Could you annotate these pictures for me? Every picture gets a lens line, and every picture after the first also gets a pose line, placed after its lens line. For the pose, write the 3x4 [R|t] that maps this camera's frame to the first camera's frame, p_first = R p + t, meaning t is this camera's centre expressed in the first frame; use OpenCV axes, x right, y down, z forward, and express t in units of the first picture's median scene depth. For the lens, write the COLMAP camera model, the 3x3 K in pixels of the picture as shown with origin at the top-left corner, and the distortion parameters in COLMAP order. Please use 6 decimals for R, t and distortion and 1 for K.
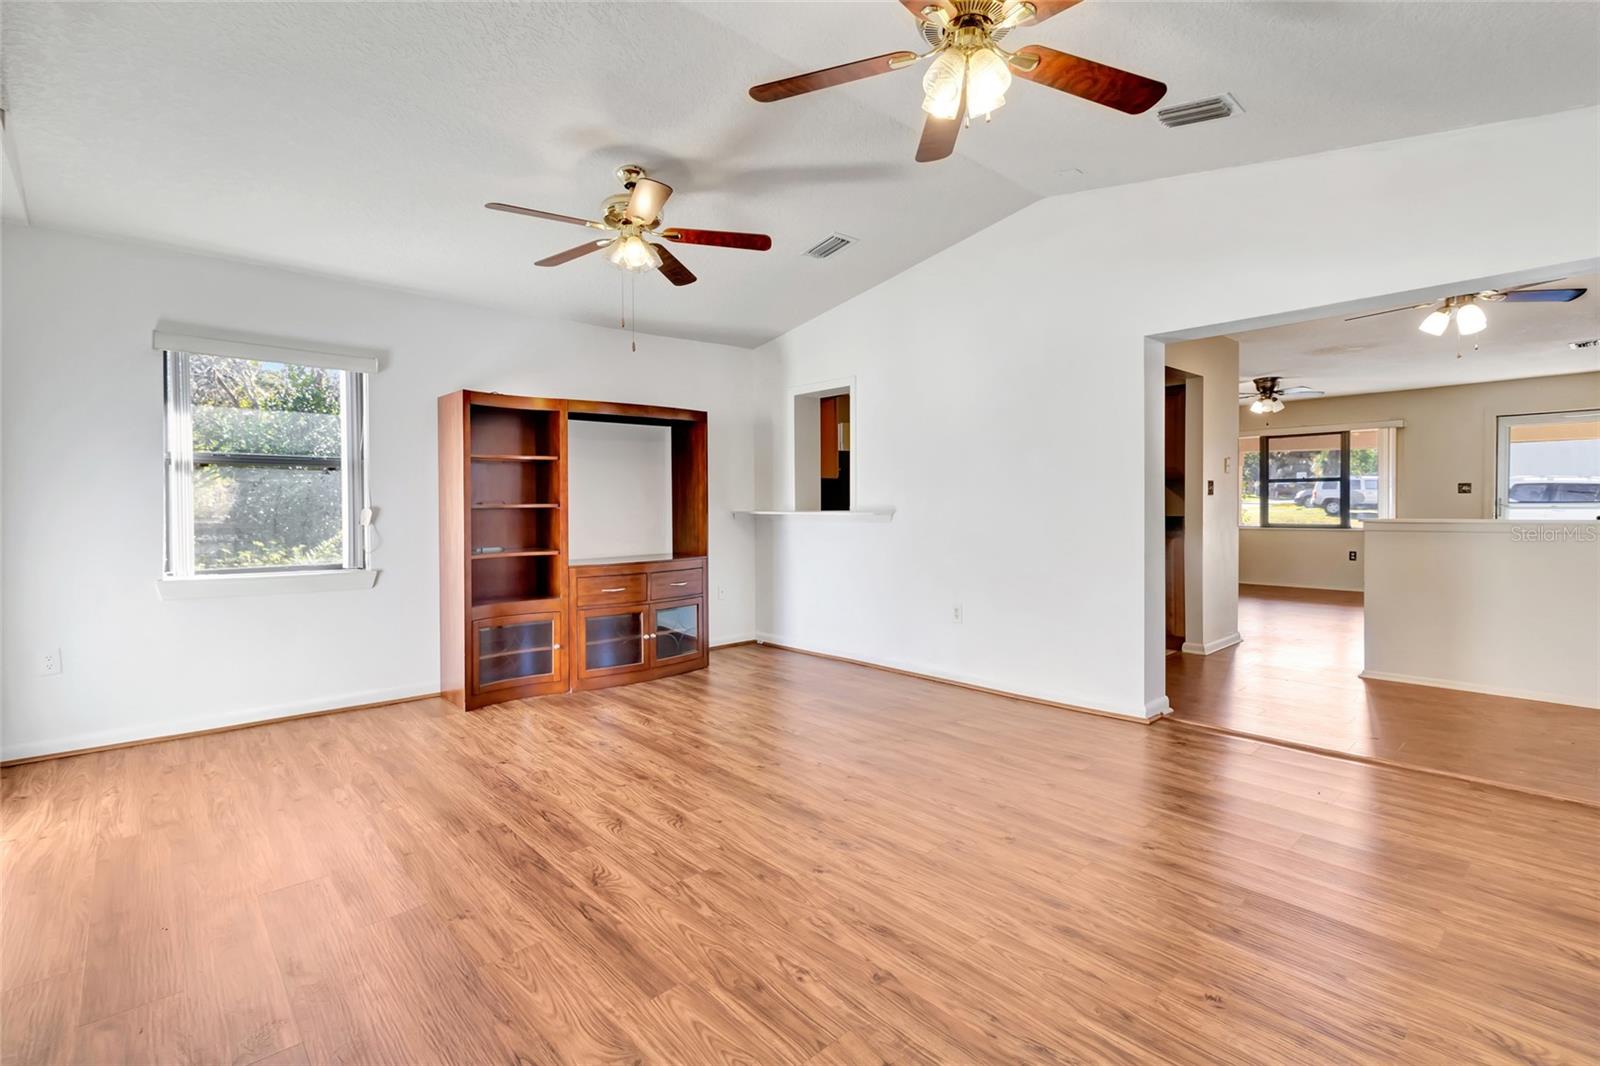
lens RADIAL K [[735.9, 0, 810.7], [0, 735.9, 512.7], [0, 0, 1]] dist [0.001033, 0.000325]
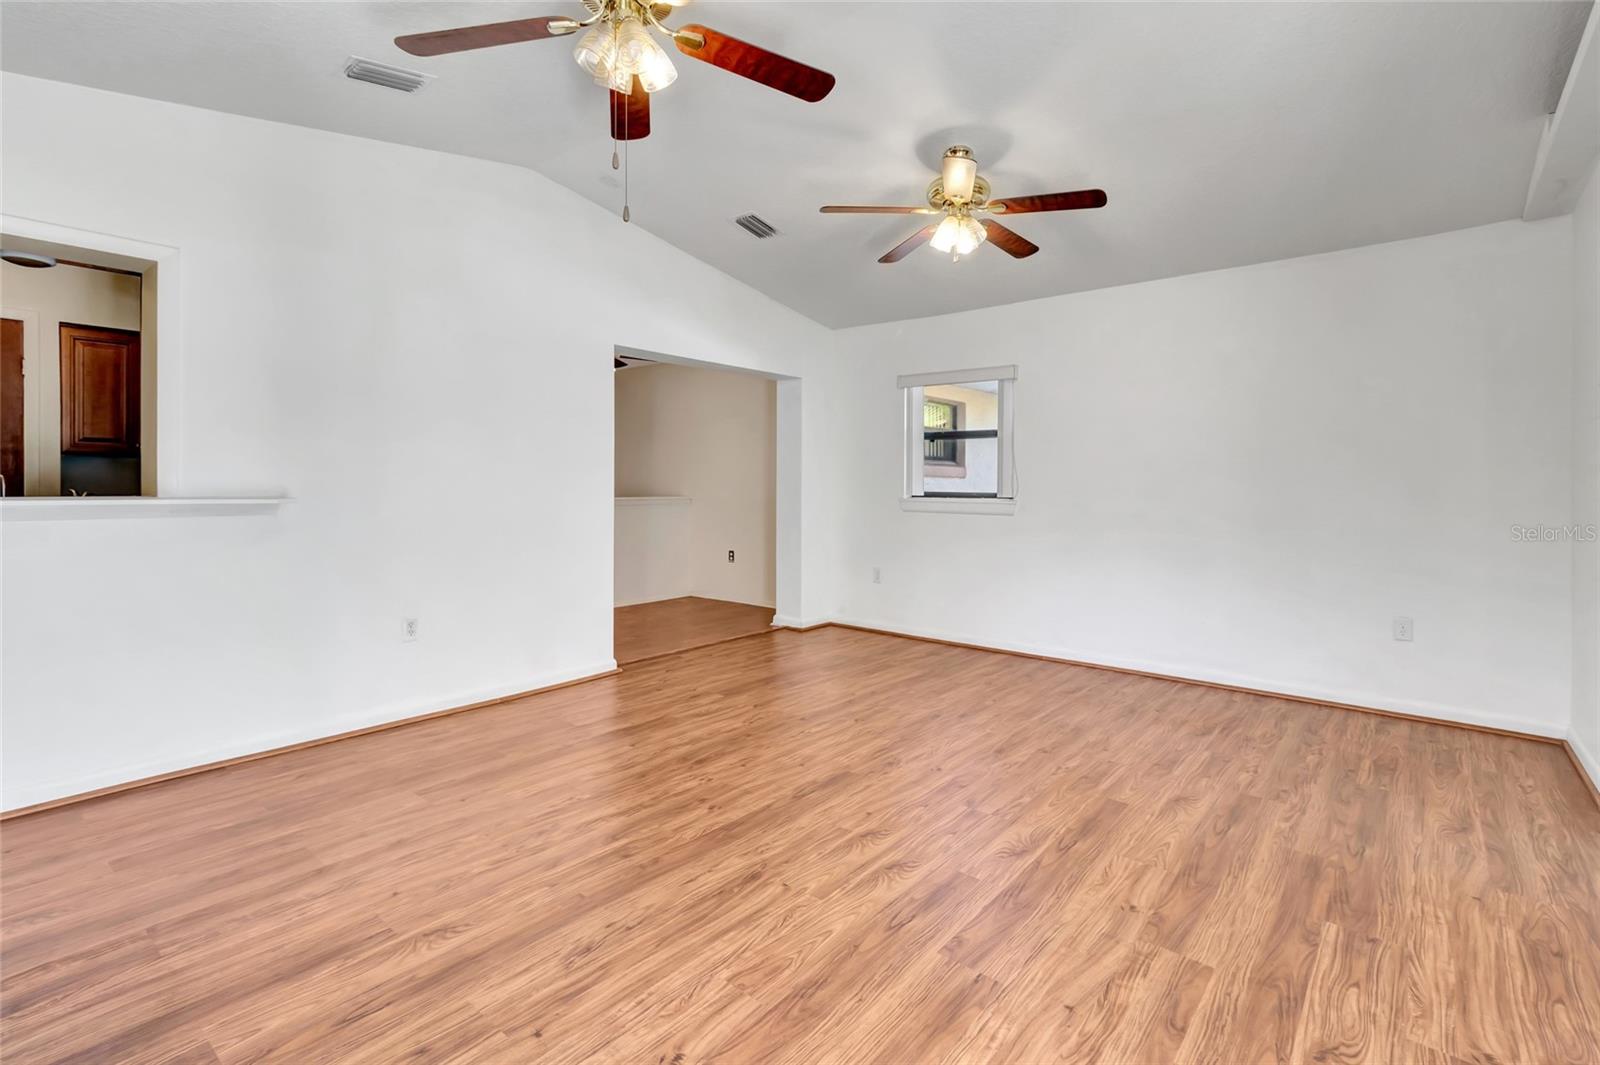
lens RADIAL K [[744.1, 0, 811.0], [0, 744.1, 485.9], [0, 0, 1]] dist [0.007188, -0.000001]
pose [[-0.139901, 0.004300, 0.990156, -1.042034], [0.005401, 0.999979, -0.003579, -0.009468], [-0.990151, 0.004847, -0.139922, 1.159187]]
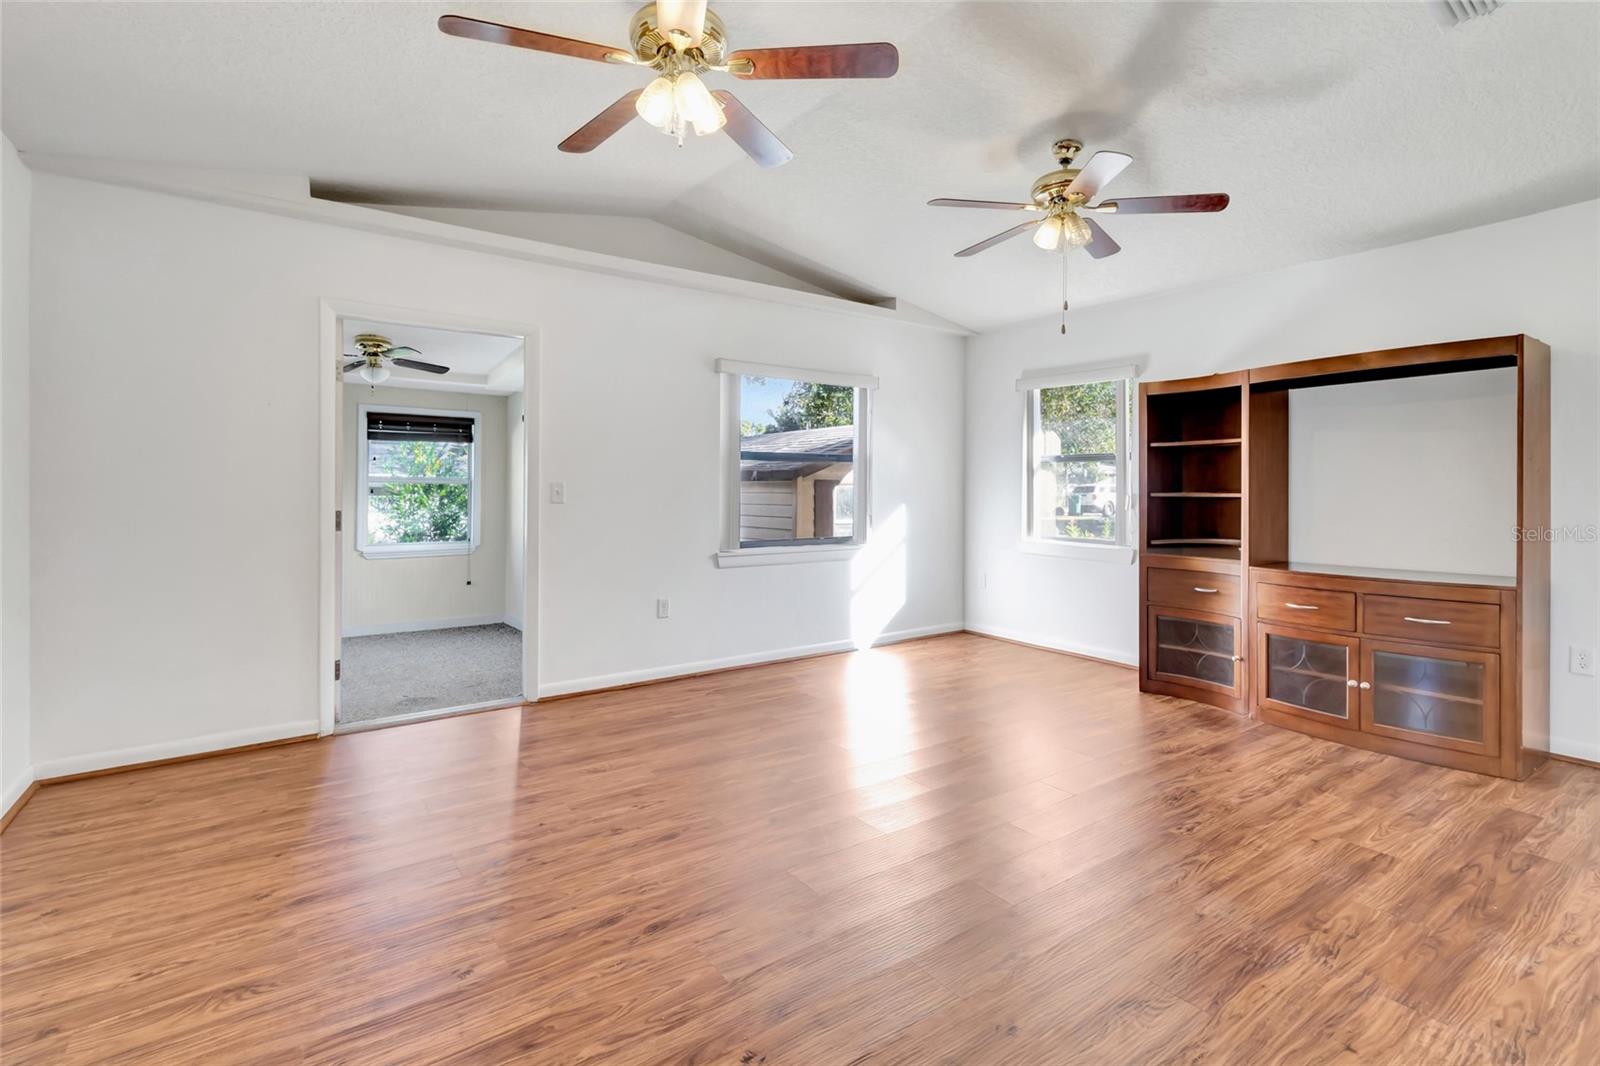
lens RADIAL K [[744.1, 0, 811.0], [0, 744.1, 486.4], [0, 0, 1]] dist [0.007188, -0.000001]
pose [[-0.120865, 0.001227, -0.992668, 0.937713], [-0.013287, 0.999908, 0.002854, -0.024333], [0.992580, 0.013535, -0.120838, 0.978997]]
